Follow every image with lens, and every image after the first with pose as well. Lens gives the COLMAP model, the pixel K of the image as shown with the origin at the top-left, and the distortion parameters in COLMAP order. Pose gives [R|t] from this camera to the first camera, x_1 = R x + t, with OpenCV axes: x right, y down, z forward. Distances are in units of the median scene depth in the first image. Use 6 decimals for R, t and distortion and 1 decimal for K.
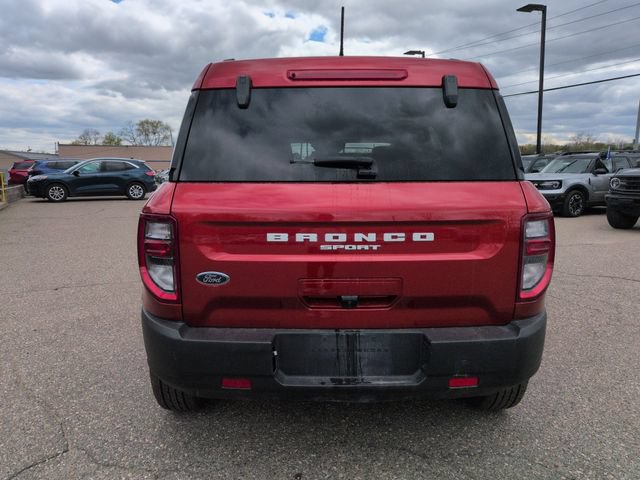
lens RADIAL K [[458.4, 0, 314.2], [0, 458.4, 240.3], [0, 0, 1]] dist [0.030709, -0.035319]
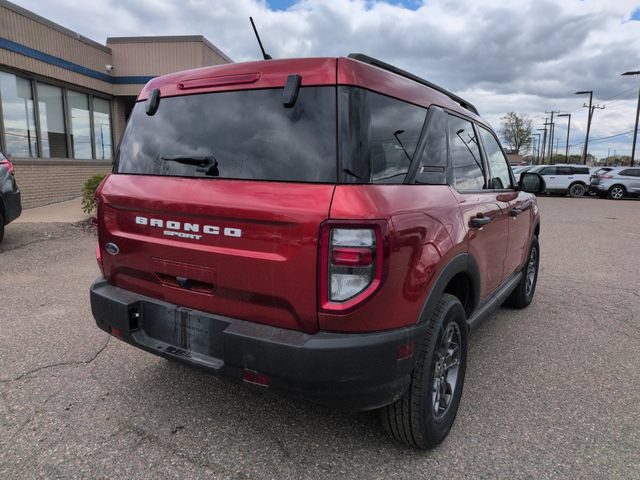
lens RADIAL K [[458.4, 0, 308.2], [0, 458.4, 246.8], [0, 0, 1]] dist [0.030709, -0.035319]
pose [[0.839544, 0.115683, -0.530833, 0.930353], [-0.110204, 0.993016, 0.042112, -0.037224], [0.531997, 0.023145, 0.846430, 0.195971]]
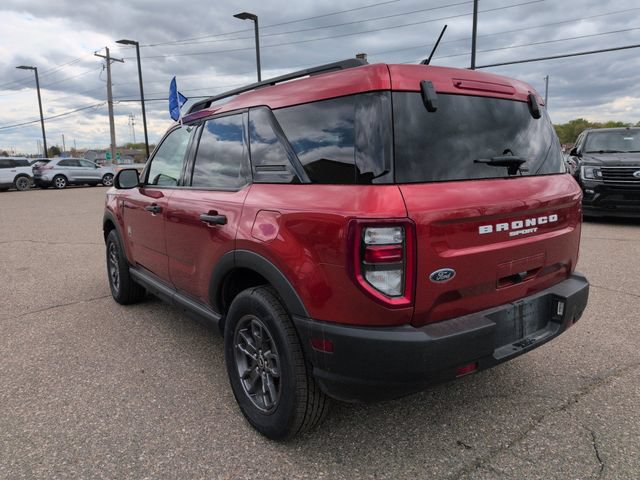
lens RADIAL K [[458.4, 0, 318.1], [0, 458.4, 235.3], [0, 0, 1]] dist [0.030709, -0.035319]
pose [[0.817383, -0.104463, 0.566544, -1.027582], [0.104203, 0.994010, 0.032944, -0.070297], [-0.566592, 0.032107, 0.823373, 0.301977]]
